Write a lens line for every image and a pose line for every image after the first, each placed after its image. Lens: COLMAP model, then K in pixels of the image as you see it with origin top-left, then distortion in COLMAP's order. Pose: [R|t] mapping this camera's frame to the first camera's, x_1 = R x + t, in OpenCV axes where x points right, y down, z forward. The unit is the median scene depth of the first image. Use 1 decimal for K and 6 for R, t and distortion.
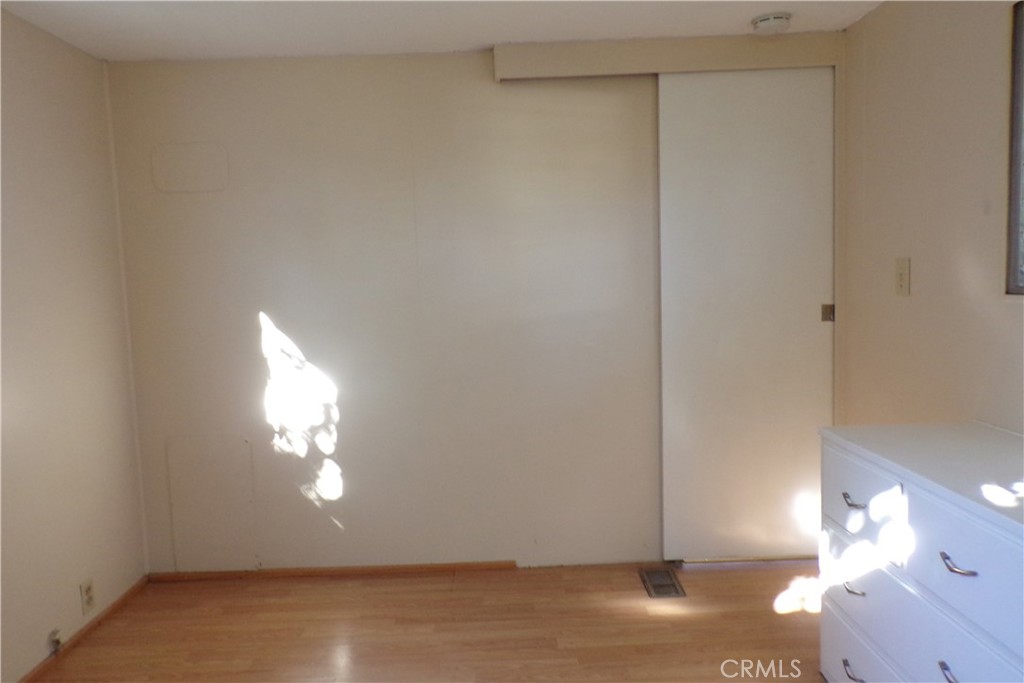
lens RADIAL K [[697.4, 0, 512.0], [0, 697.4, 341.5], [0, 0, 1]] dist [0.001129, 0.002529]
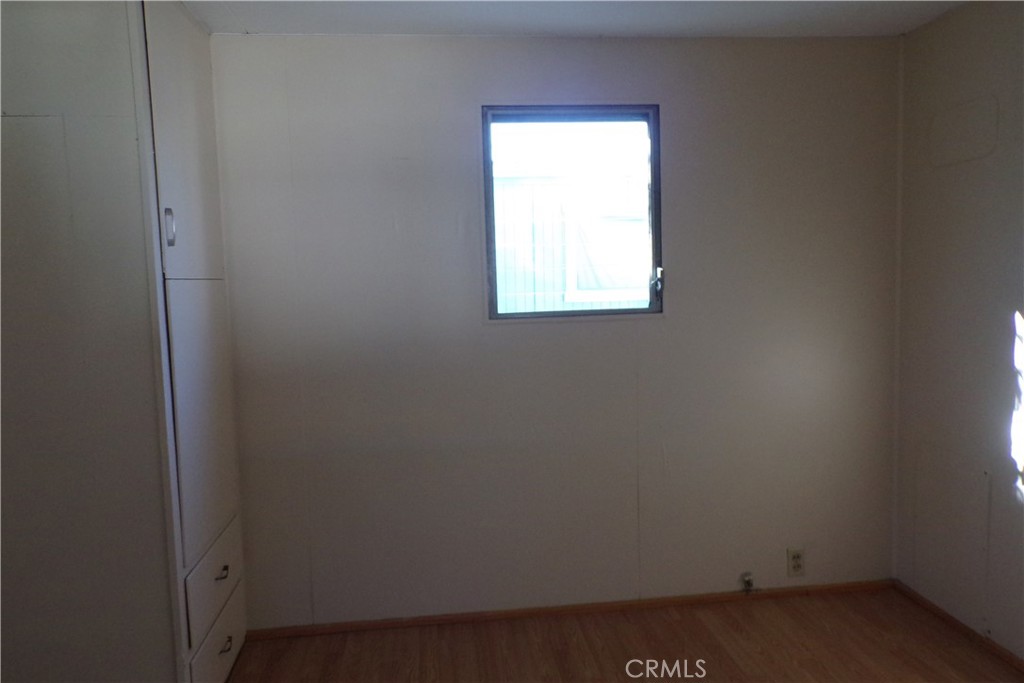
lens RADIAL K [[697.4, 0, 512.0], [0, 697.4, 341.5], [0, 0, 1]] dist [0.001129, 0.002529]
pose [[0.104373, 0.114545, -0.987920, 0.365264], [-0.068858, 0.991794, 0.107719, -0.058323], [0.992152, 0.056783, 0.111404, 0.417209]]
